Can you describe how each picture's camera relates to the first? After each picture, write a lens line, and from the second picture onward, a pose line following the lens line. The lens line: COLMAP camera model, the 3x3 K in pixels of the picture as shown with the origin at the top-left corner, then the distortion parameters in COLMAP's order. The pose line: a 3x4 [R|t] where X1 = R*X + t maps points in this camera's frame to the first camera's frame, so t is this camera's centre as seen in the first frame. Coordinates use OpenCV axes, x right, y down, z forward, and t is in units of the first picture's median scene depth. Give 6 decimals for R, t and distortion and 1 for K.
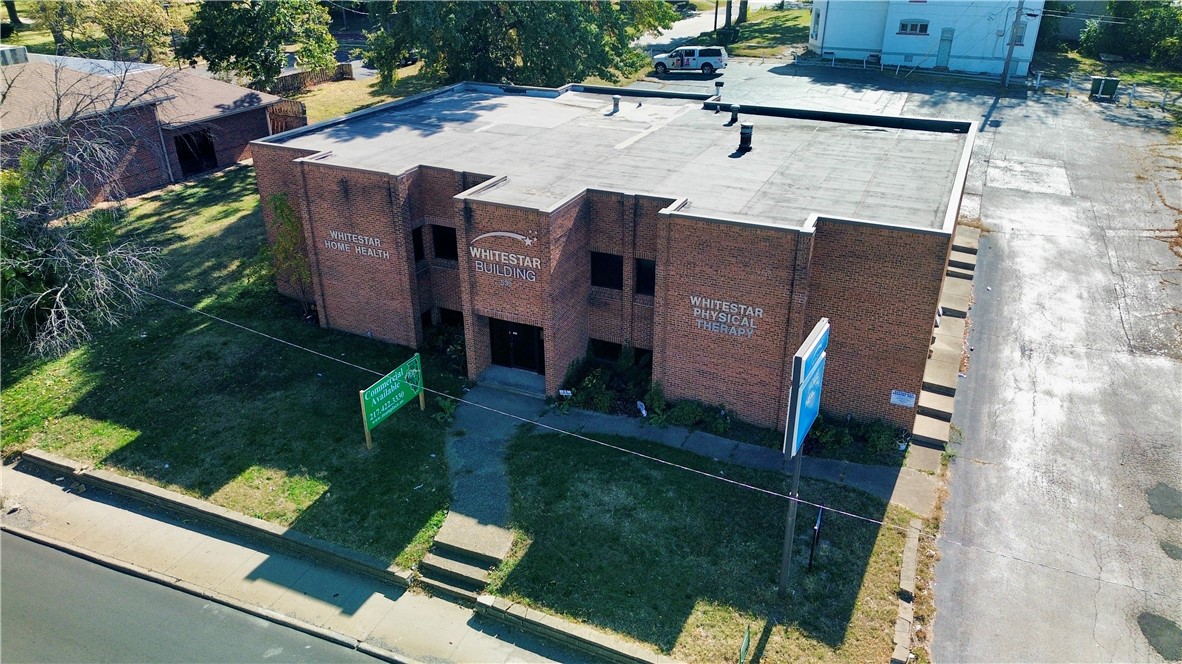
lens RADIAL K [[832.0, 0, 596.5], [0, 832.0, 342.3], [0, 0, 1]] dist [0.069863, -0.075726]
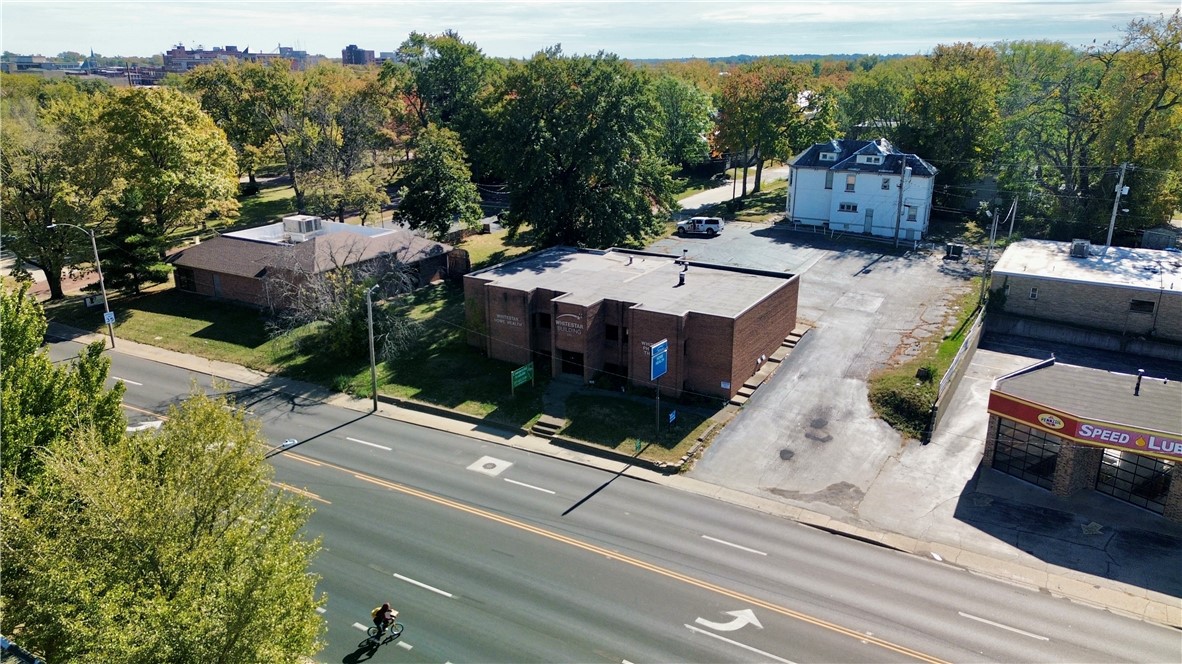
lens RADIAL K [[840.3, 0, 591.0], [0, 840.3, 332.0], [0, 0, 1]] dist [0.087201, -0.079506]
pose [[0.993700, 0.032166, -0.107355, 0.204744], [-0.048351, 0.987235, -0.151757, 0.272124], [0.101103, 0.155992, 0.982570, -1.329897]]
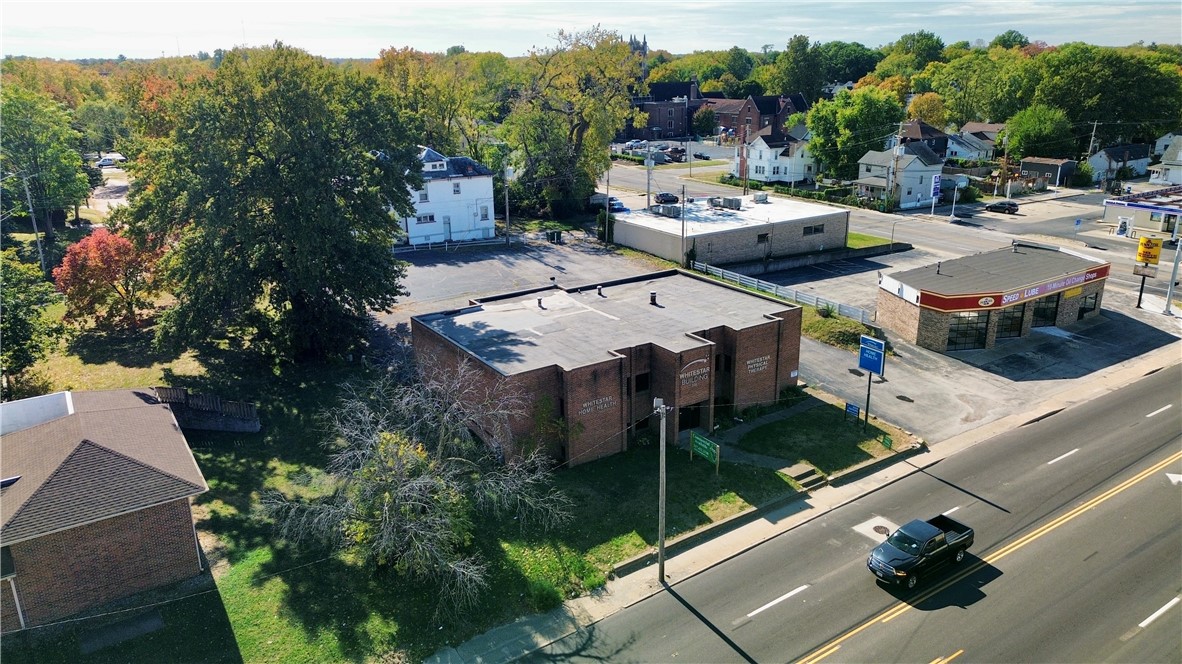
lens RADIAL K [[840.3, 0, 591.0], [0, 840.3, 332.0], [0, 0, 1]] dist [0.087201, -0.079506]
pose [[0.533696, -0.269439, 0.801605, -1.748944], [0.394160, 0.917885, 0.046098, -0.361300], [-0.748202, 0.291358, 0.596074, -0.091390]]
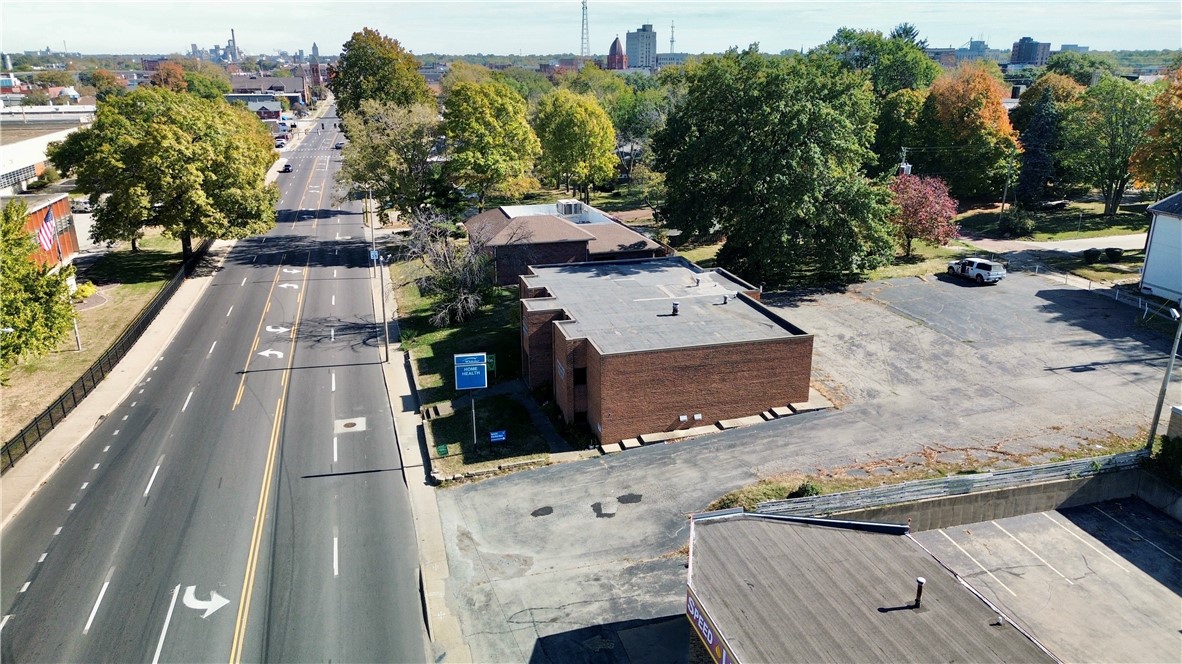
lens RADIAL K [[840.3, 0, 591.0], [0, 840.3, 332.0], [0, 0, 1]] dist [0.087201, -0.079506]
pose [[0.631832, 0.239644, -0.737129, 1.690489], [-0.347696, 0.937583, 0.006784, -0.155293], [0.692745, 0.252011, 0.675718, -0.501248]]
